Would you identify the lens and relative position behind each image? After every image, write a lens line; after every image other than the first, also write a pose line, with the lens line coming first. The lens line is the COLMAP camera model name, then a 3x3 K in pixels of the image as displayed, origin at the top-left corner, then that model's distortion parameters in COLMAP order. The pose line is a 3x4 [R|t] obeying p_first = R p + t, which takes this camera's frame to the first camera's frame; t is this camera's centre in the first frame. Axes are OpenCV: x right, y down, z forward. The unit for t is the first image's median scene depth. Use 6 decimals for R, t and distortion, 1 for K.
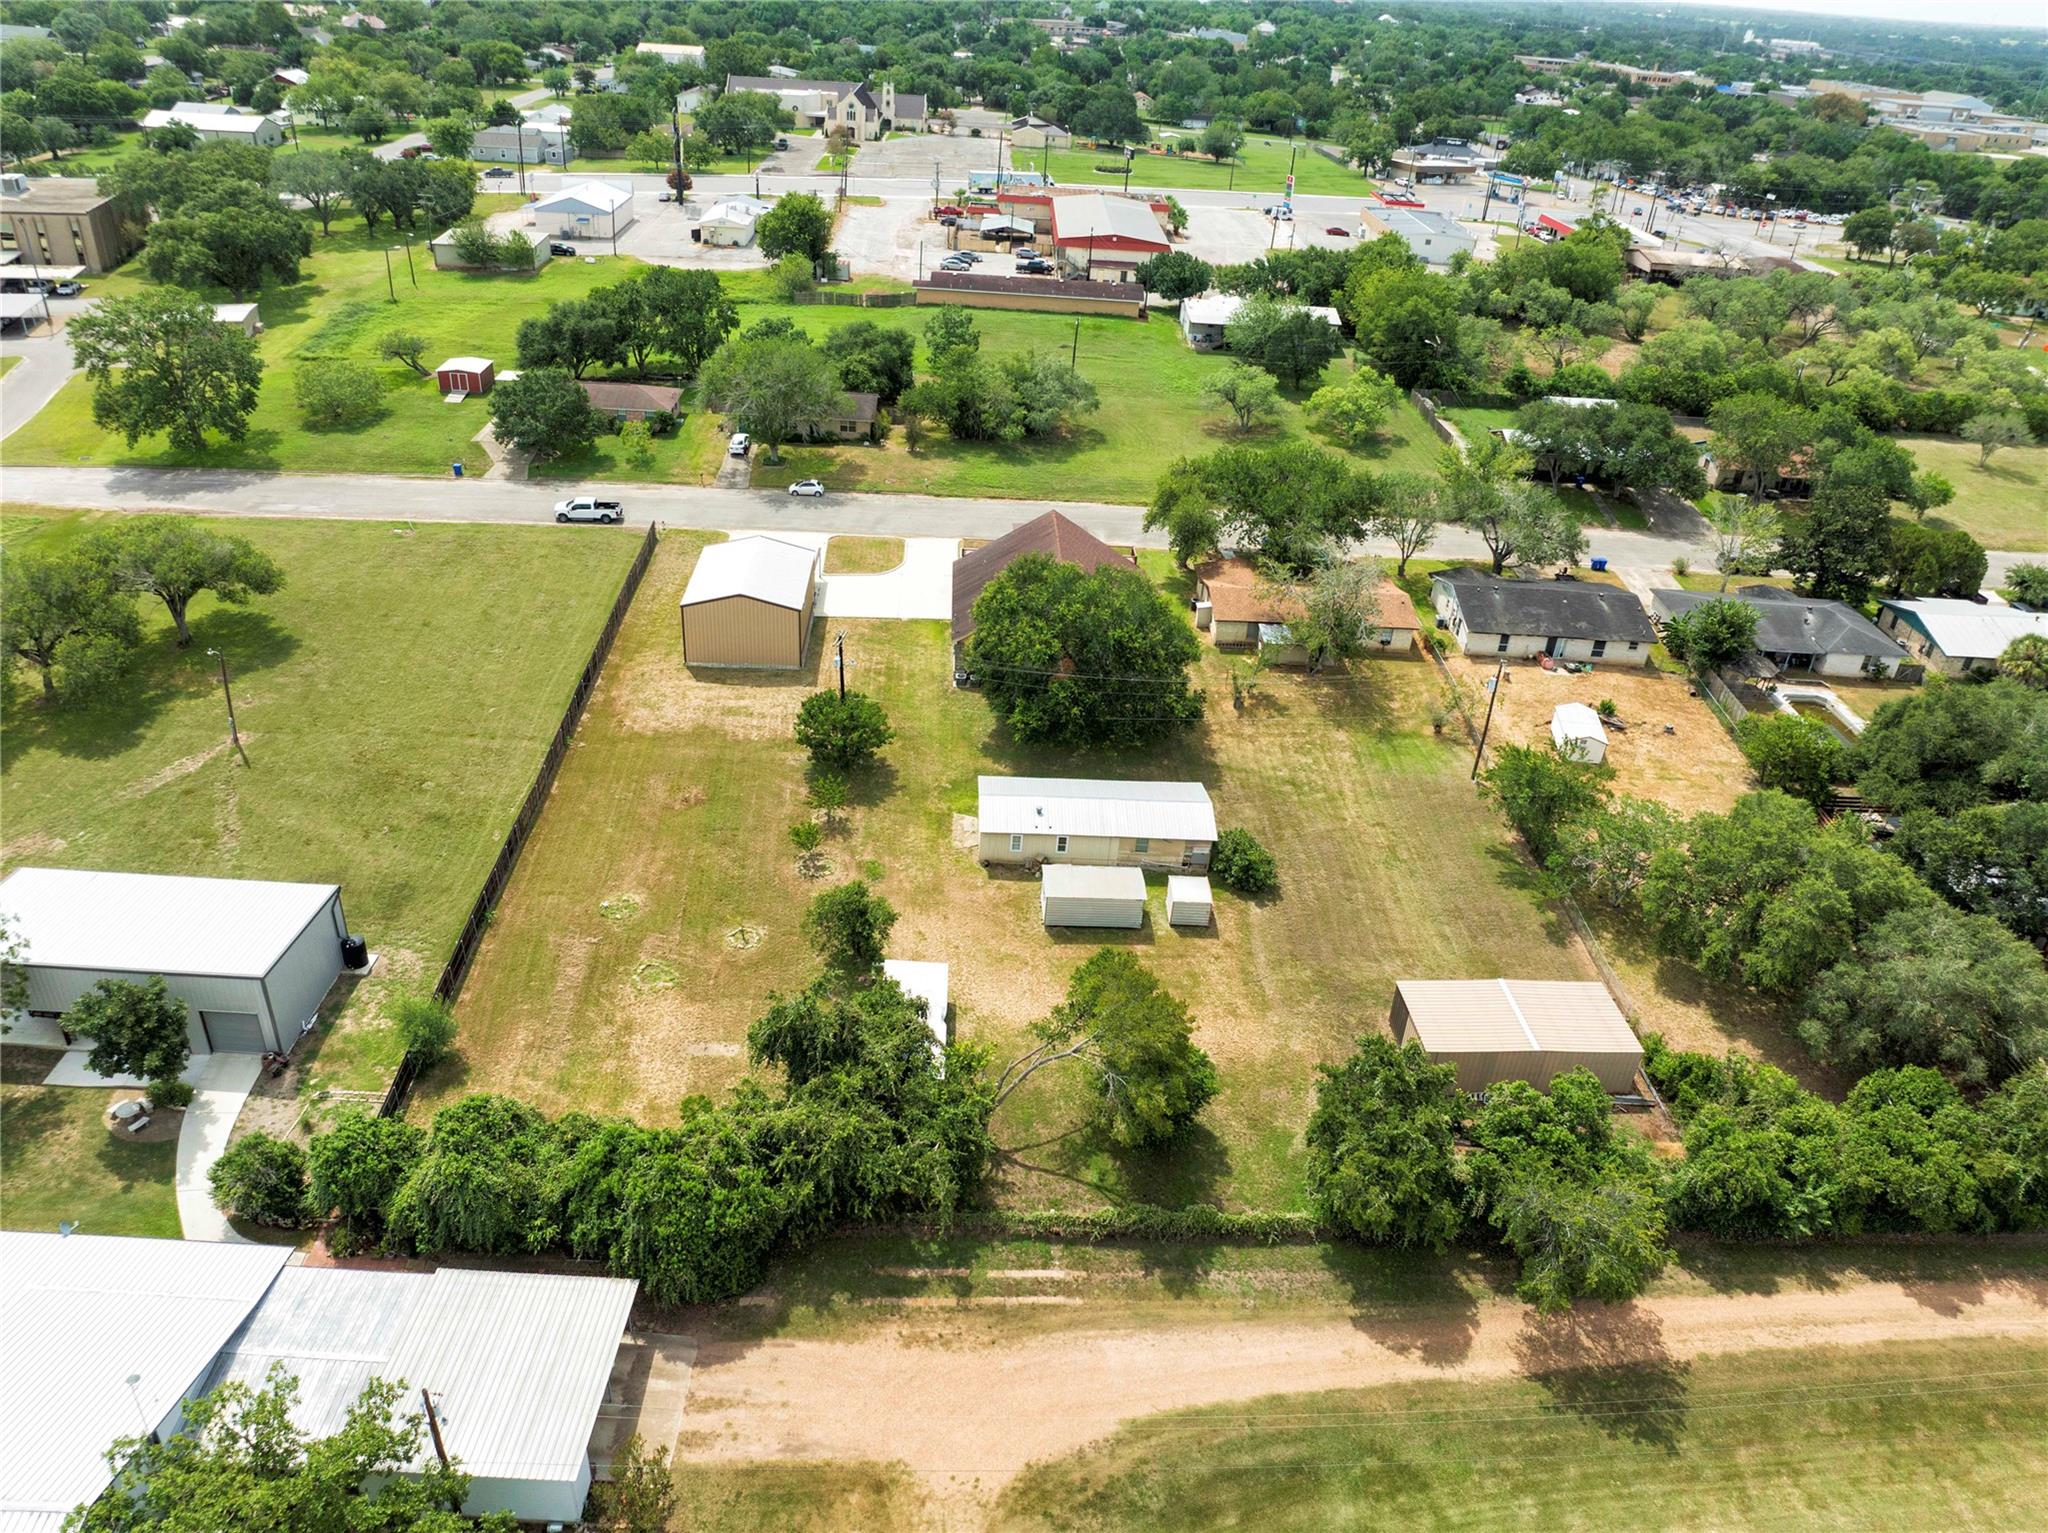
lens RADIAL K [[1426.6, 0, 1024.0], [0, 1426.6, 766.5], [0, 0, 1]] dist [-0.039481, -0.006919]
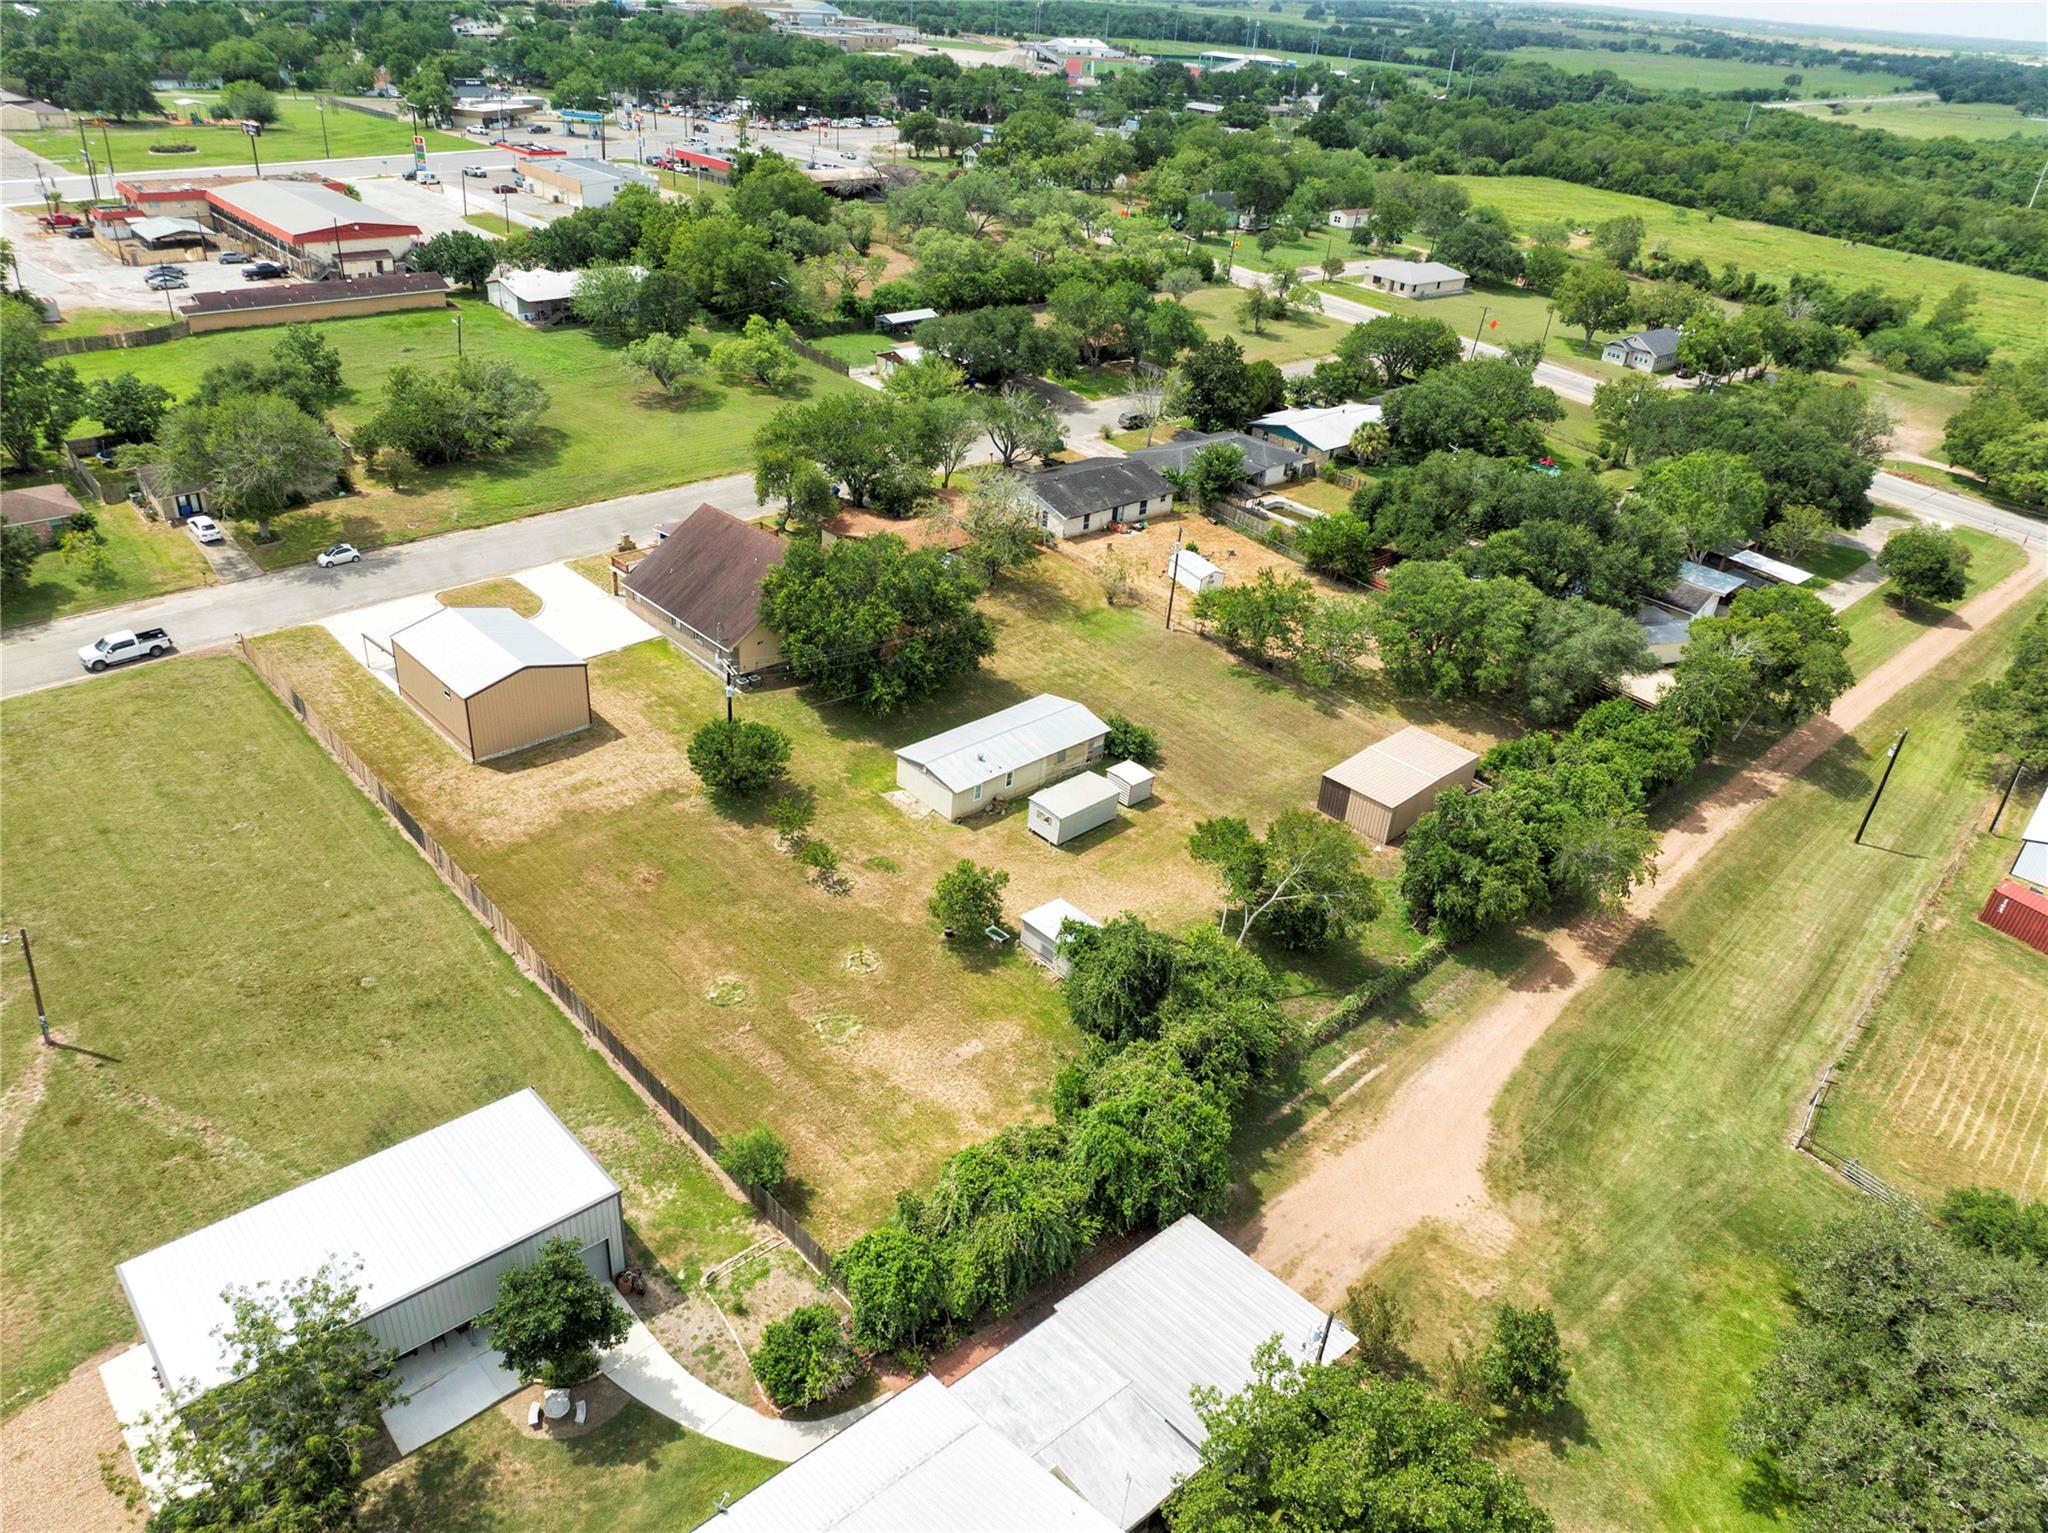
lens RADIAL K [[1429.5, 0, 1024.0], [0, 1429.5, 766.5], [0, 0, 1]] dist [-0.044825, 0.020836]
pose [[0.750868, -0.337489, 0.567713, -0.444500], [0.311132, 0.938978, 0.146687, -0.085174], [-0.582576, 0.066491, 0.810052, 0.075758]]
